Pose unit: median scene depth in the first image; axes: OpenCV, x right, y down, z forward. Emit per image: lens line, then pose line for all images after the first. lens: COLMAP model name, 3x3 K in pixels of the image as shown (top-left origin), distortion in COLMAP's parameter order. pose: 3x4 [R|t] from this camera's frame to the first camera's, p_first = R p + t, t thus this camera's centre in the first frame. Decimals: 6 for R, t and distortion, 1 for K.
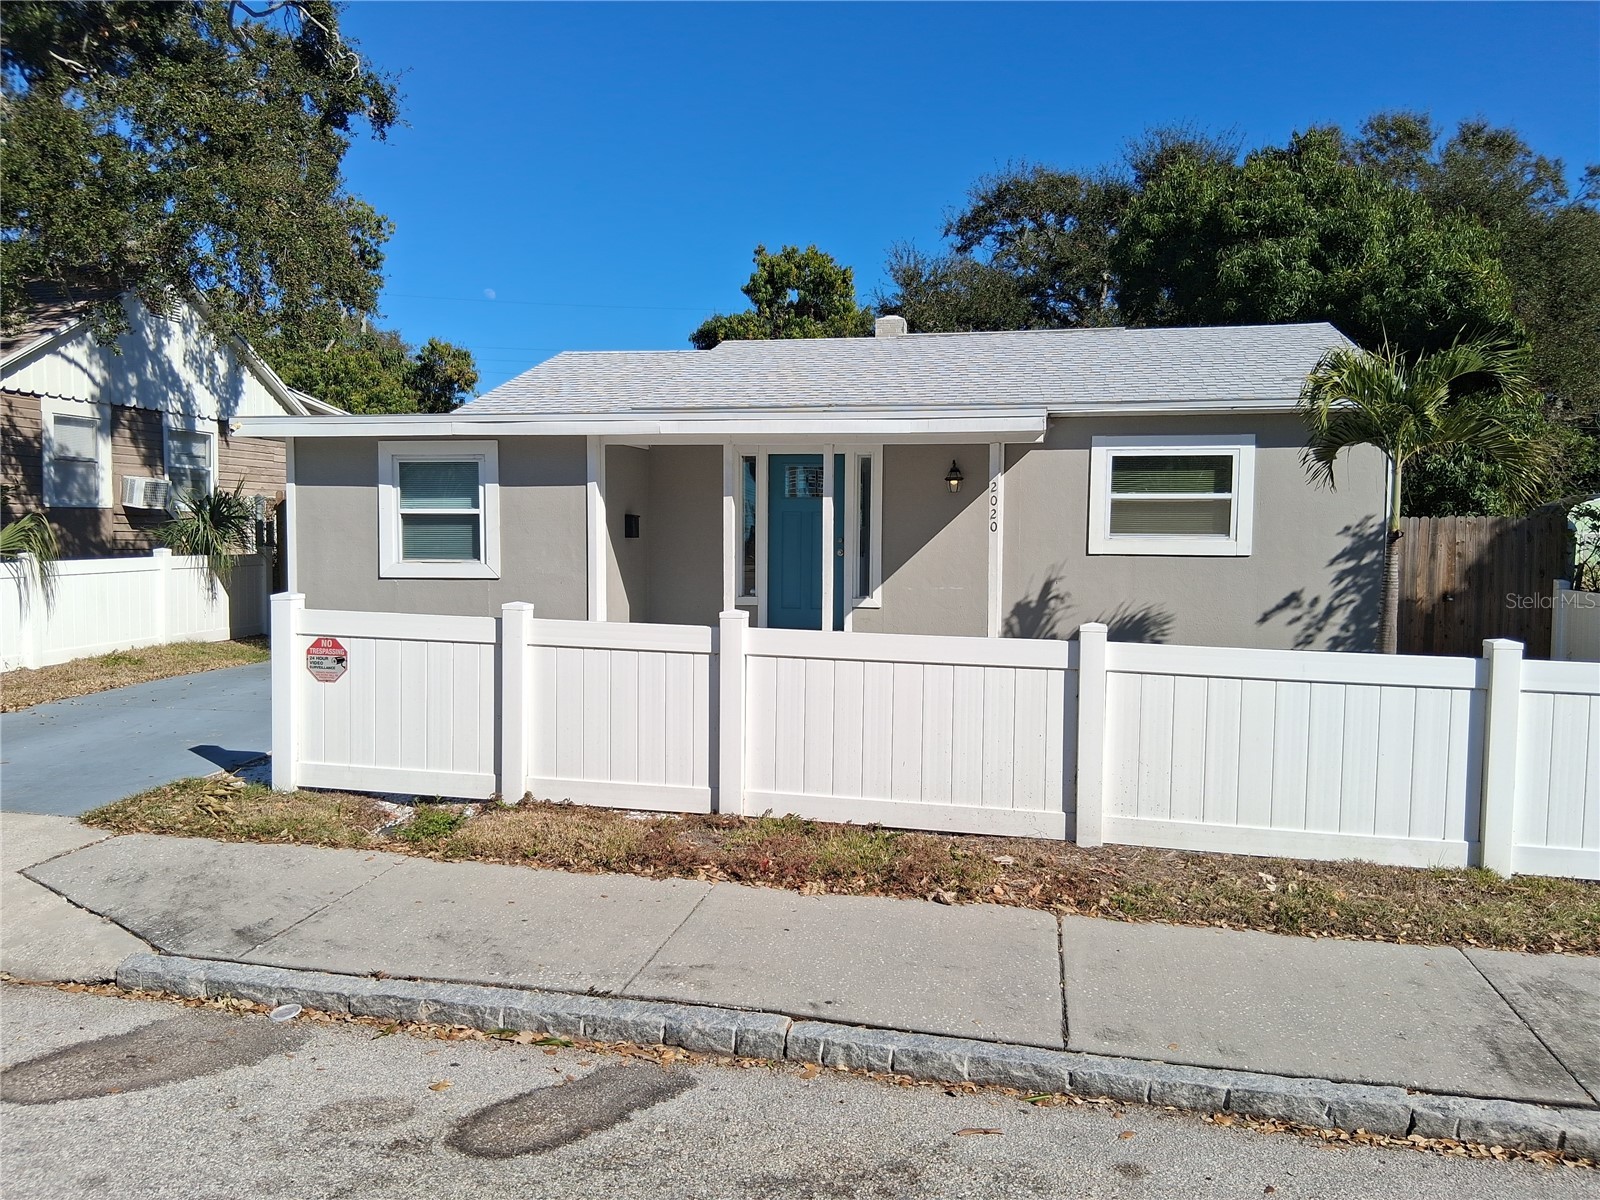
lens RADIAL K [[1231.1, 0, 800.0], [0, 1231.1, 600.0], [0, 0, 1]] dist [0.110875, -0.182846]
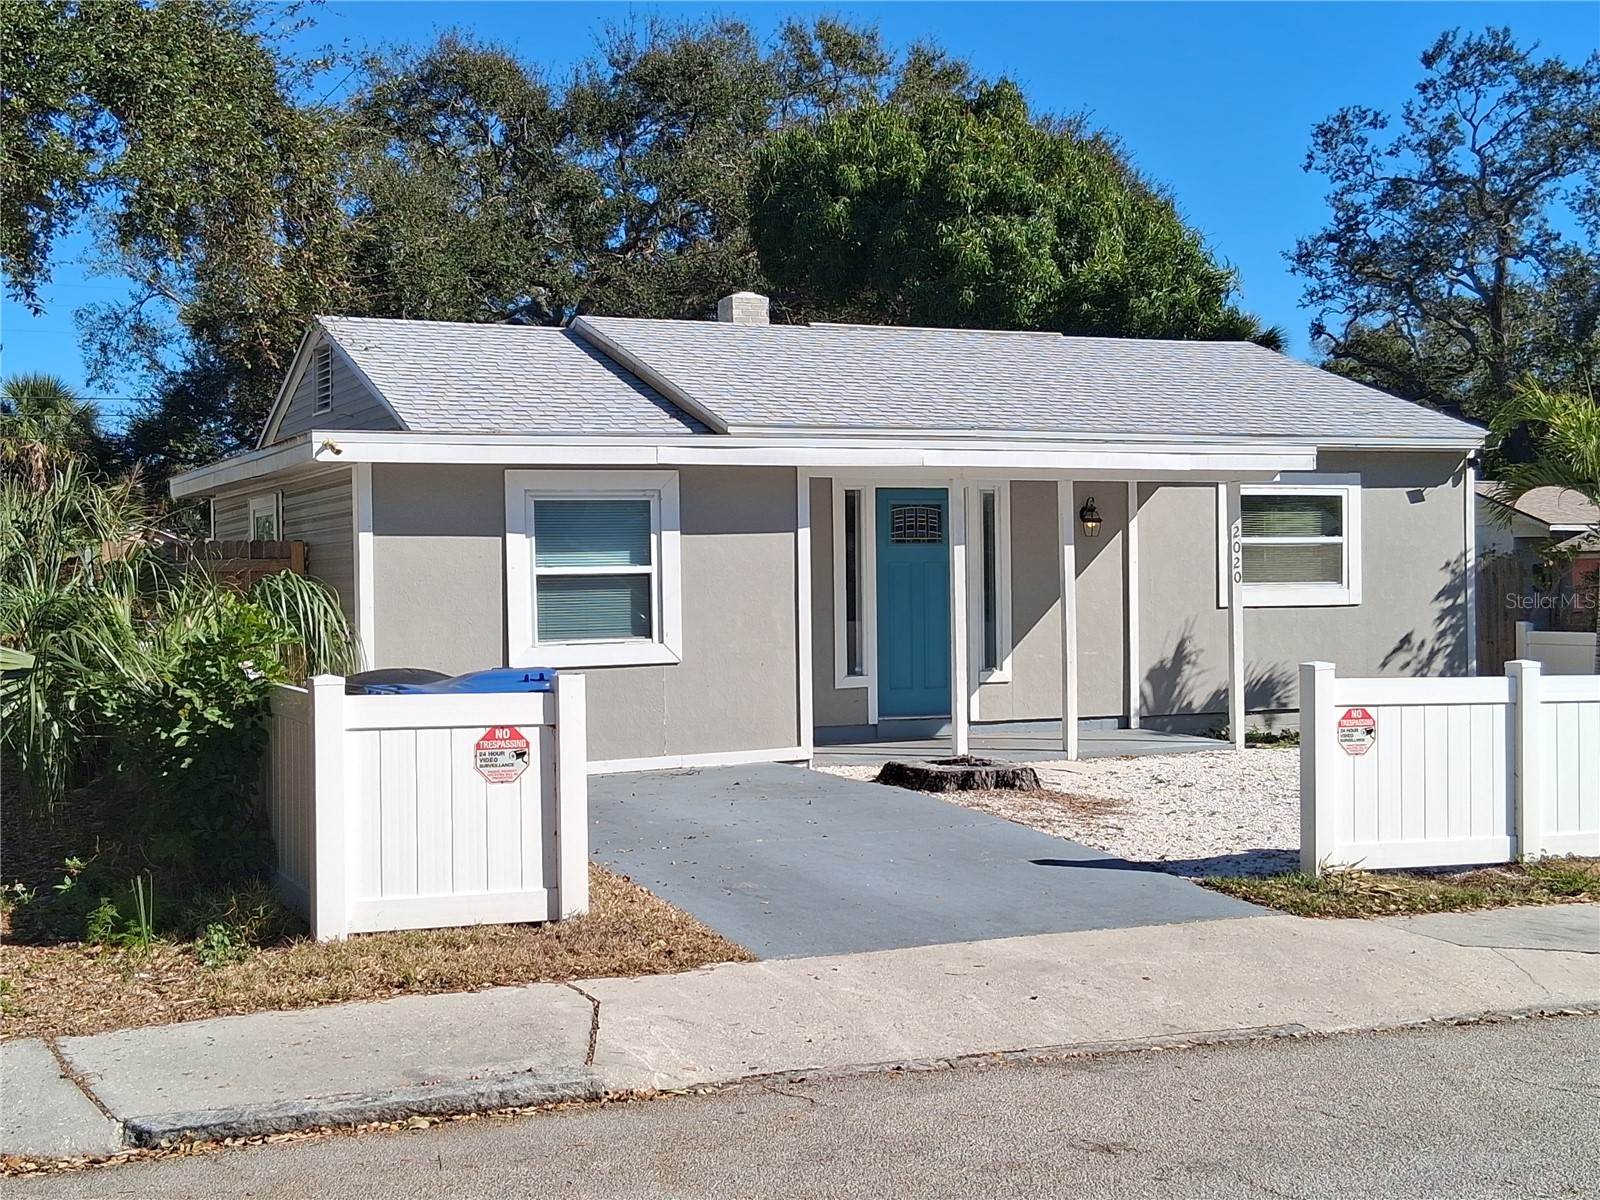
lens RADIAL K [[2110.2, 0, 790.3], [0, 2110.2, 607.6], [0, 0, 1]] dist [0.105166, -0.157287]
pose [[0.815731, -0.026366, 0.577830, -0.807042], [0.051184, 0.998332, -0.026704, -0.011966], [-0.576162, 0.051359, 0.815720, -0.031897]]
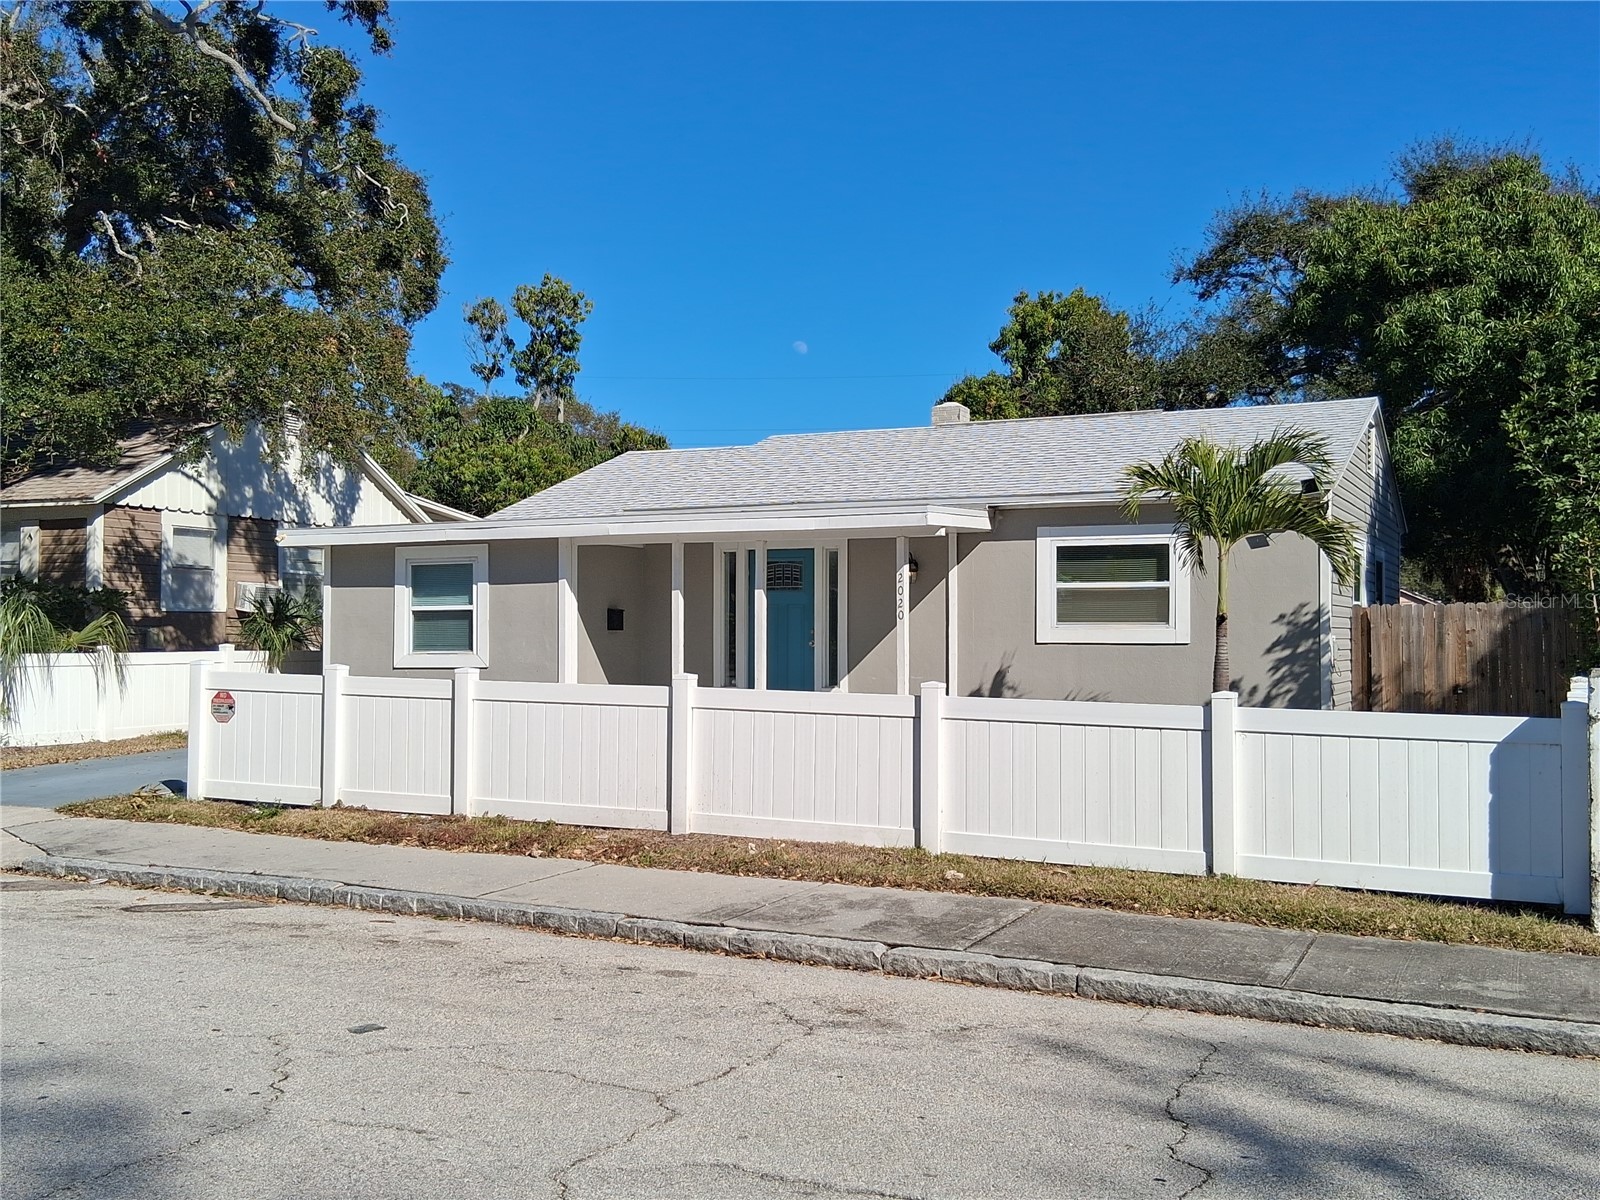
lens RADIAL K [[1664.1, 0, 800.0], [0, 1664.1, 600.0], [0, 0, 1]] dist [0.087300, -0.009971]
pose [[0.969412, -0.012342, -0.245128, 0.353706], [-0.008126, 0.996574, -0.082310, 0.038493], [0.245303, 0.081784, 0.965990, -0.338031]]
